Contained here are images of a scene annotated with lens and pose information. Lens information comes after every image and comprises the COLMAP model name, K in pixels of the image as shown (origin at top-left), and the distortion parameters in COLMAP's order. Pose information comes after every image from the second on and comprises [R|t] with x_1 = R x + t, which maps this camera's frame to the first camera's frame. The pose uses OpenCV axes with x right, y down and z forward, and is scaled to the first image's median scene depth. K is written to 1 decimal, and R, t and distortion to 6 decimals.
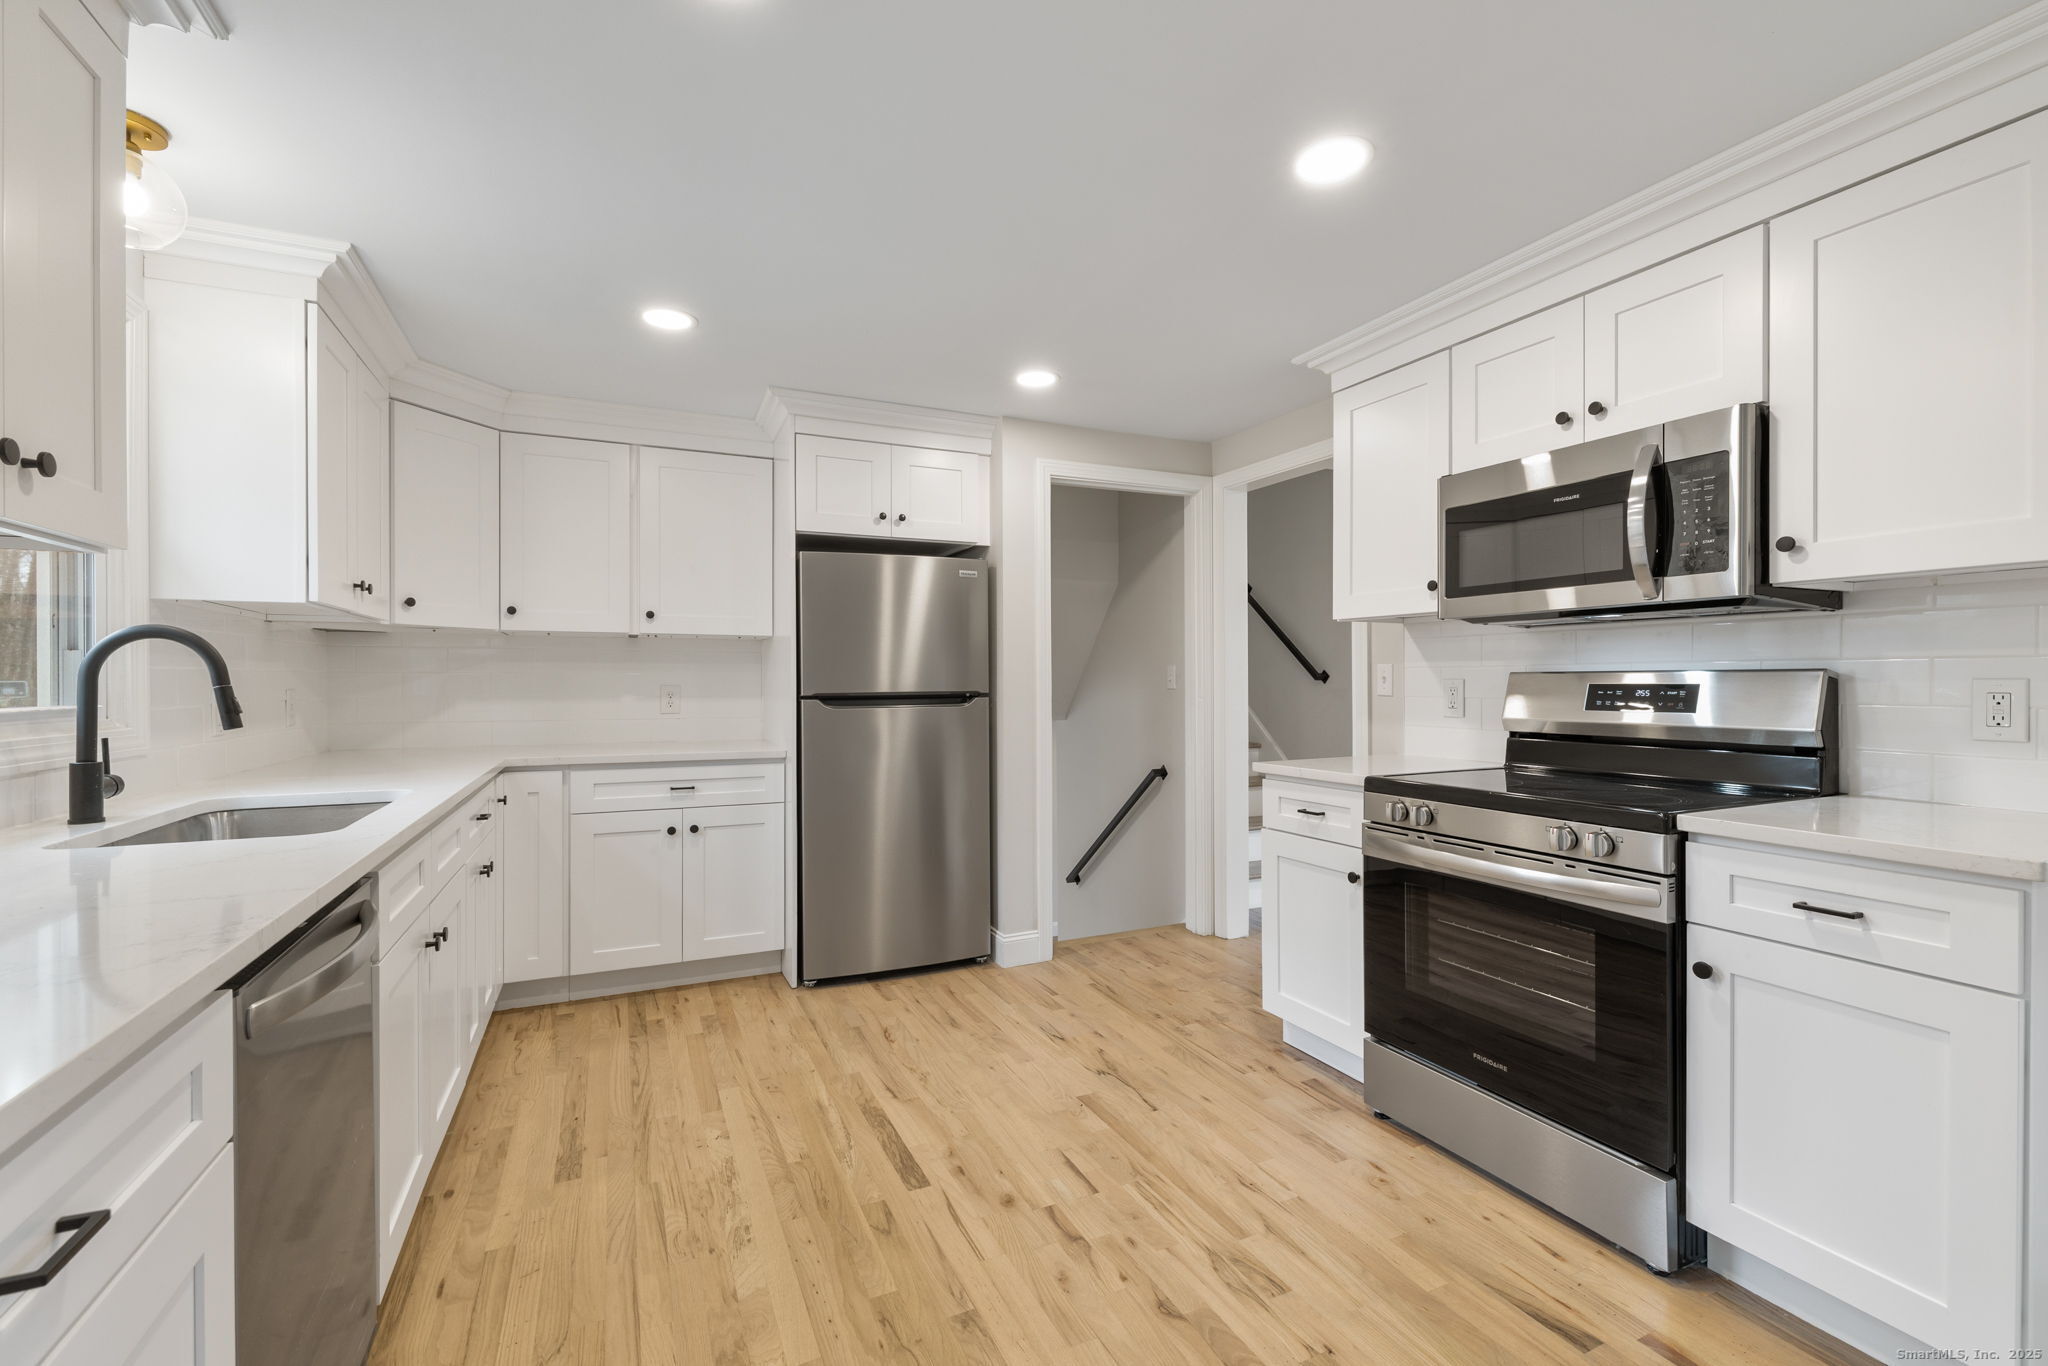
lens RADIAL K [[875.9, 0, 1024.6], [0, 875.9, 682.9], [0, 0, 1]] dist [-0.002628, 0.000534]
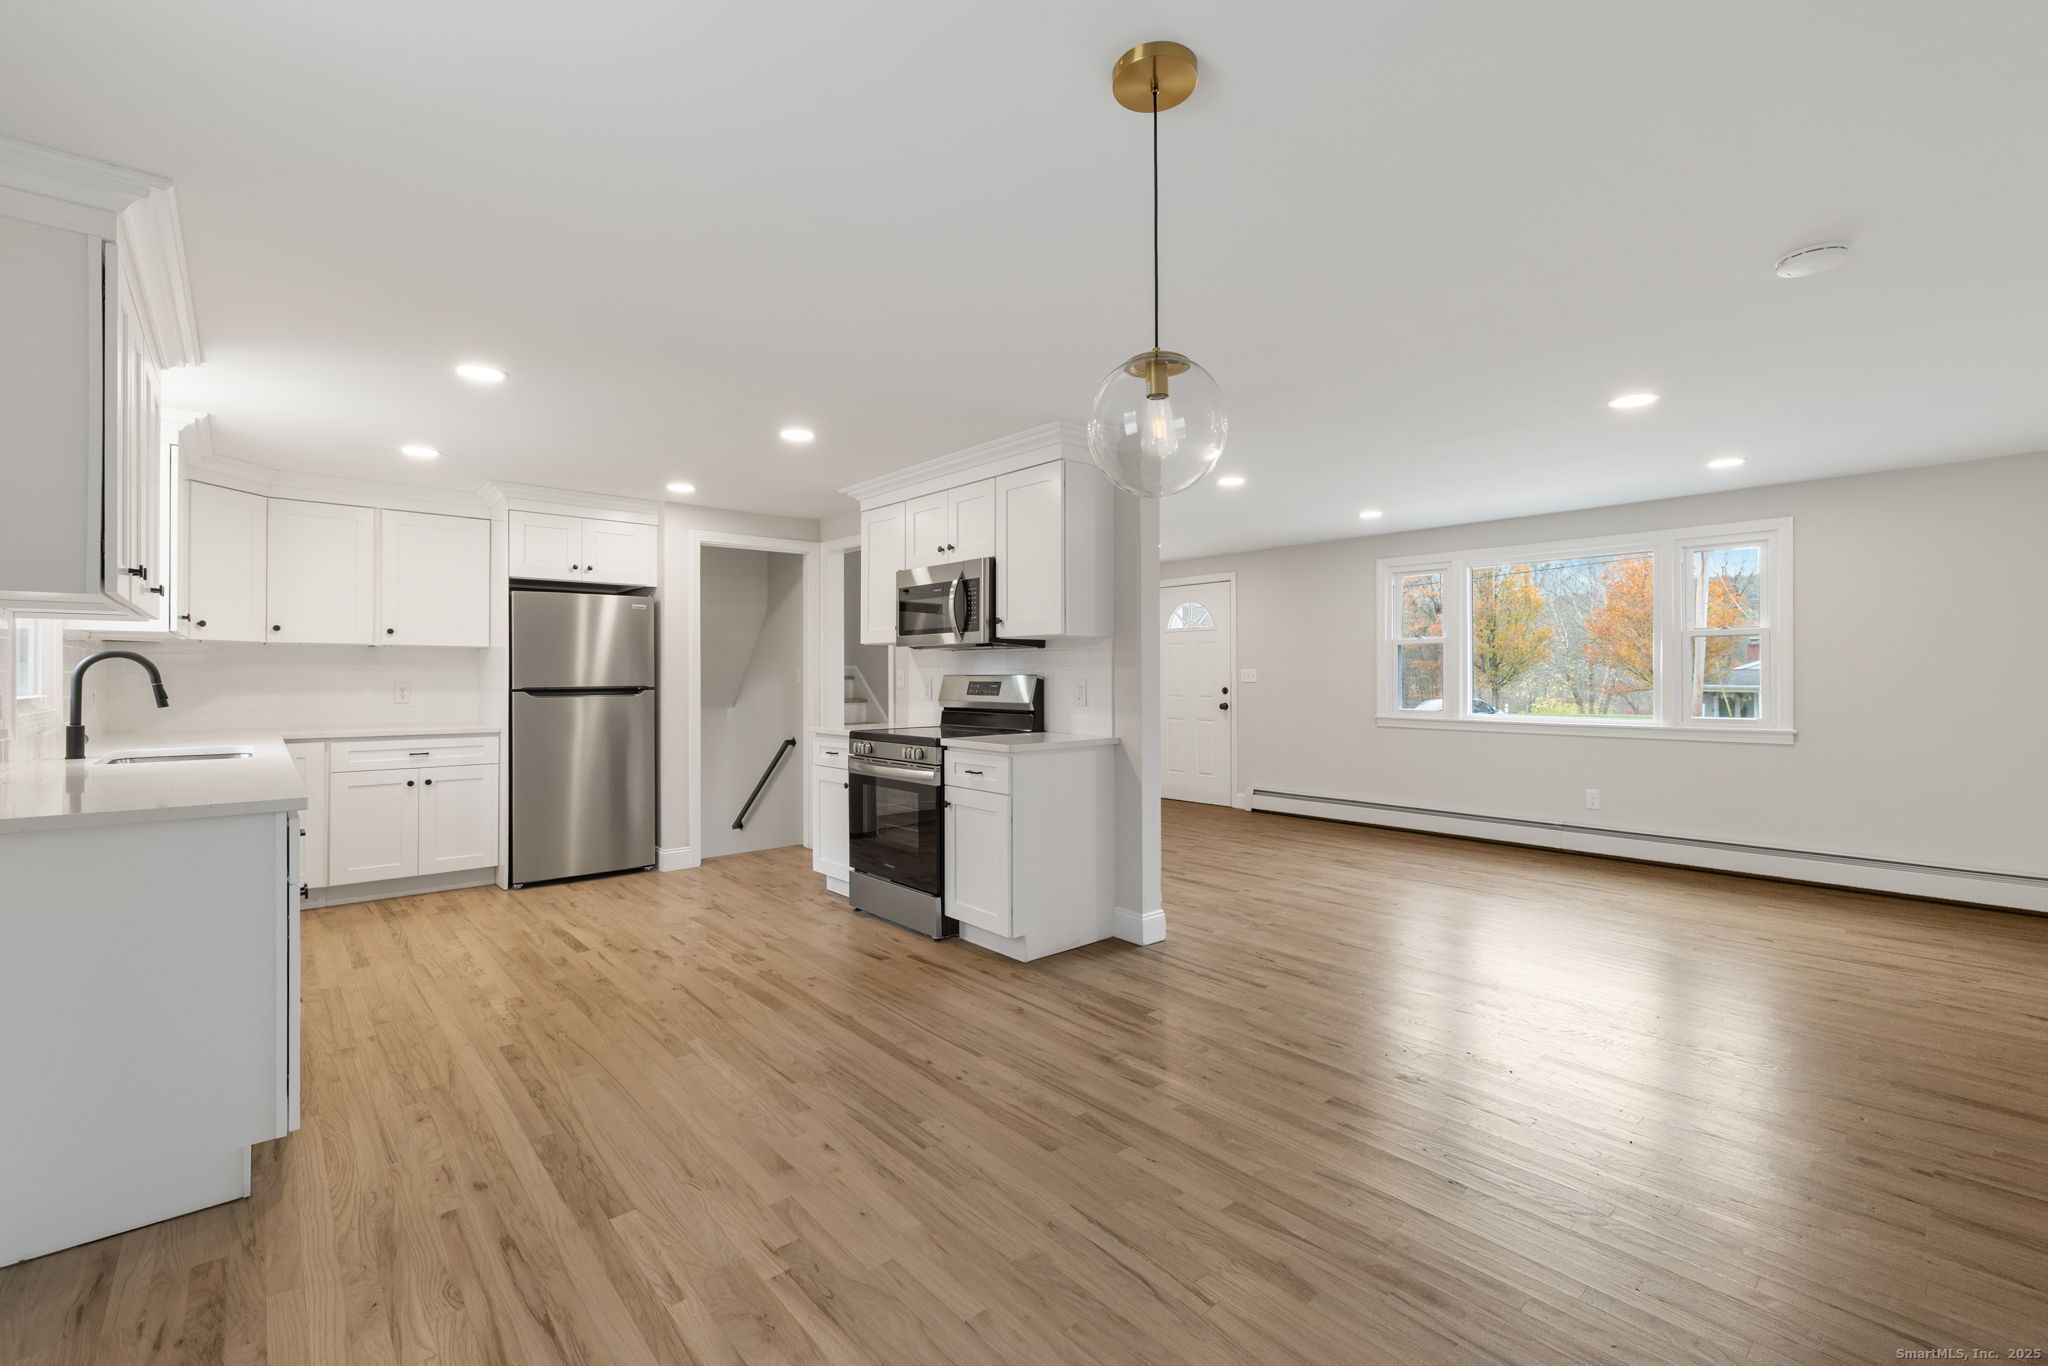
lens RADIAL K [[875.9, 0, 1024.2], [0, 875.9, 670.3], [0, 0, 1]] dist [-0.002628, 0.000534]
pose [[0.959654, 0.003063, 0.281166, 0.196117], [-0.000680, 0.999963, -0.008571, -0.006313], [-0.281182, 0.008034, 0.959621, -0.818134]]
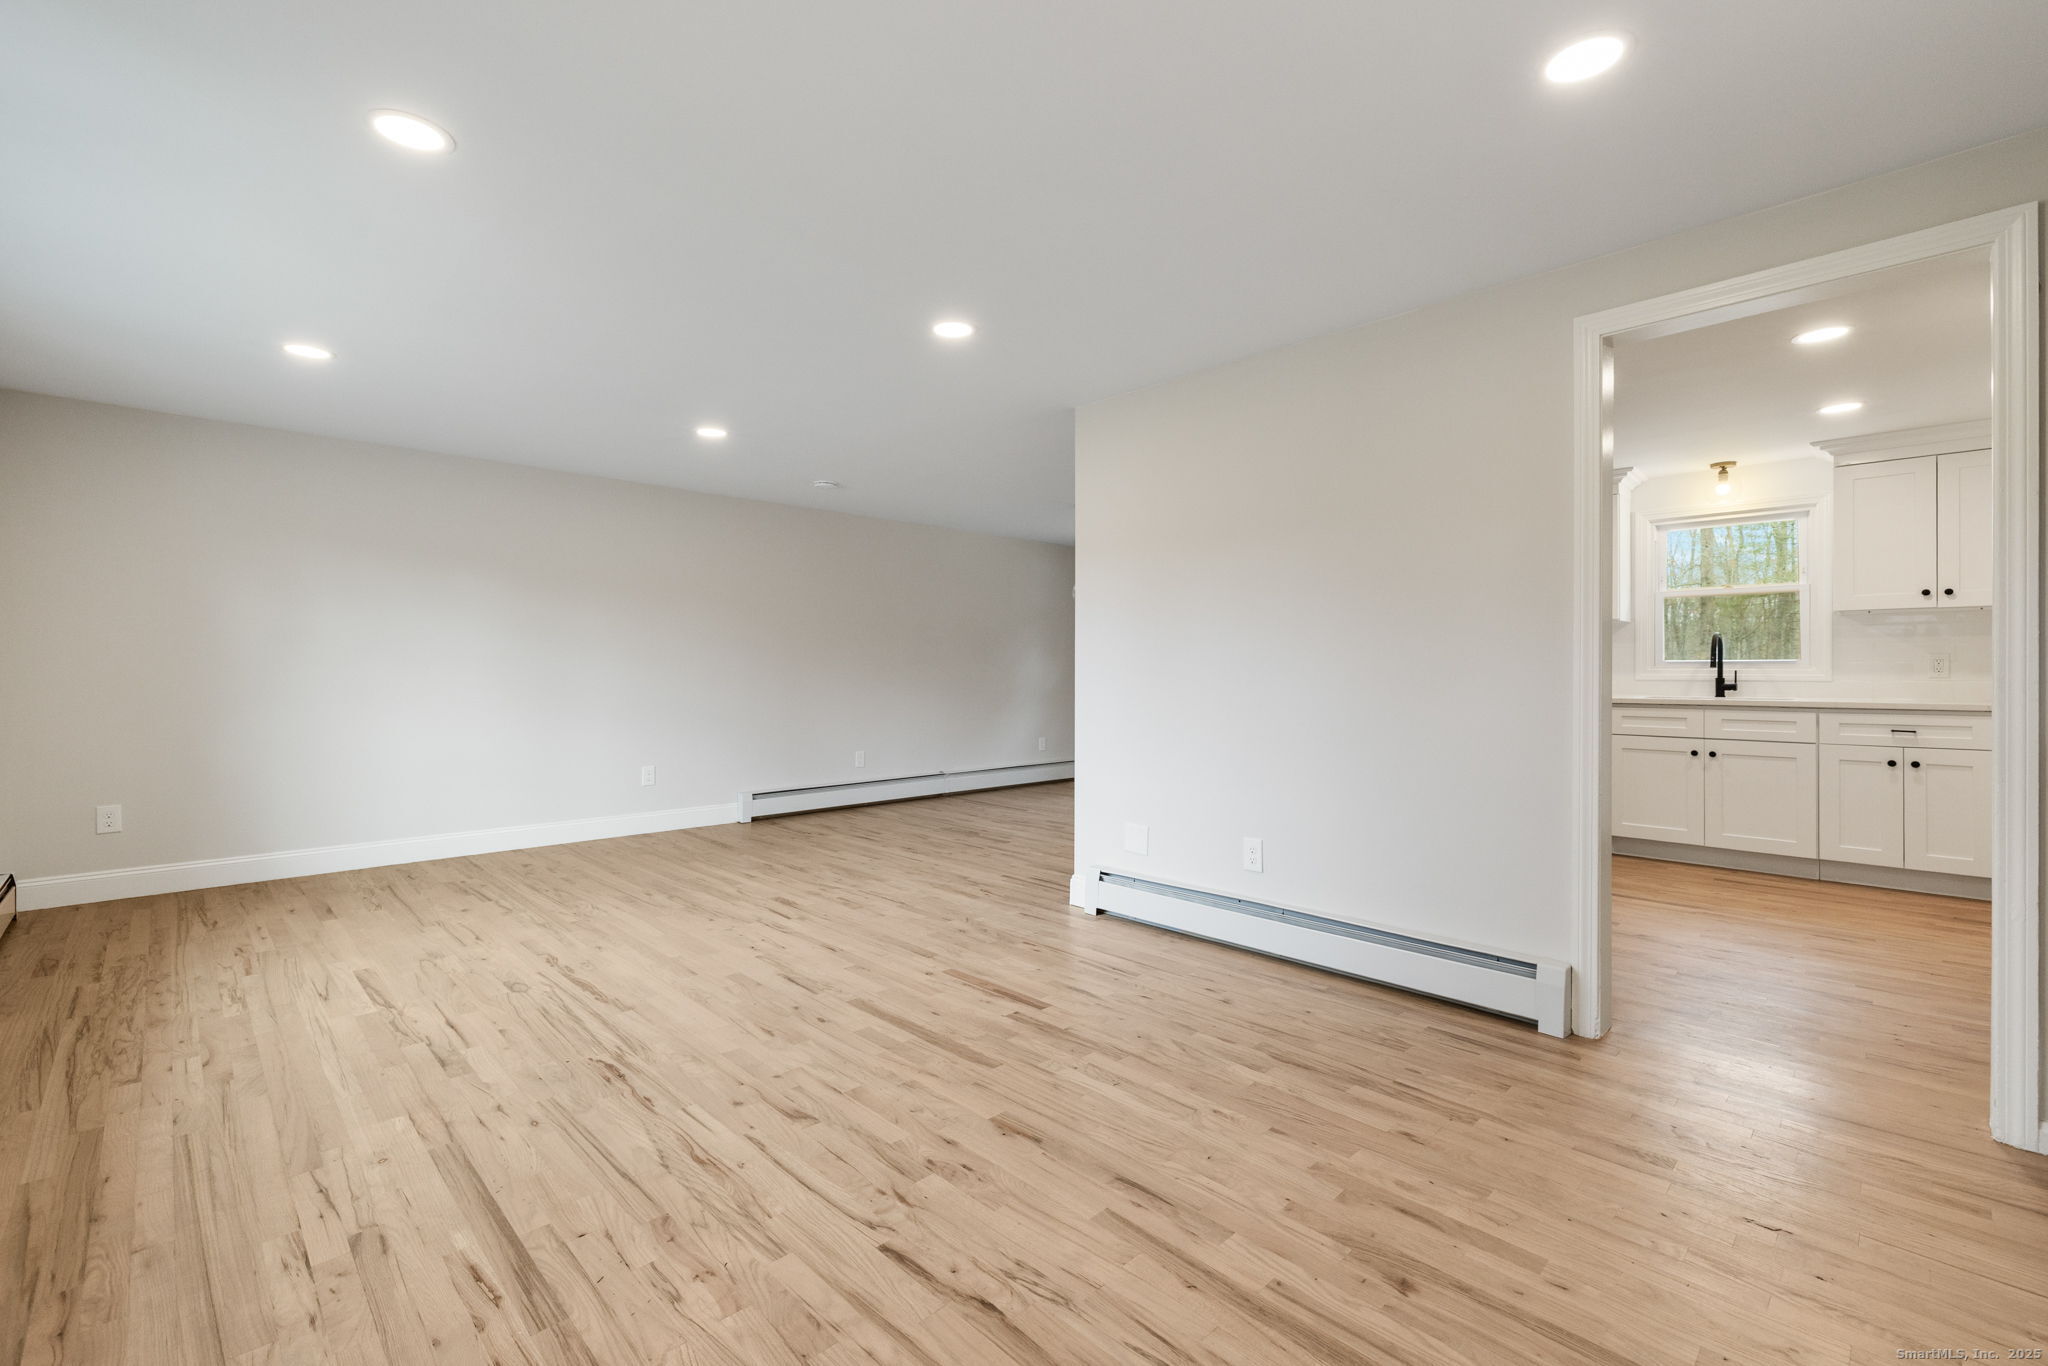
lens RADIAL K [[875.9, 0, 1020.4], [0, 875.9, 677.0], [0, 0, 1]] dist [-0.002628, 0.000534]
pose [[-0.943900, 0.004838, -0.330195, 1.424501], [0.001728, 0.999951, 0.009712, 0.033484], [0.330226, 0.008596, -0.943863, 1.940571]]
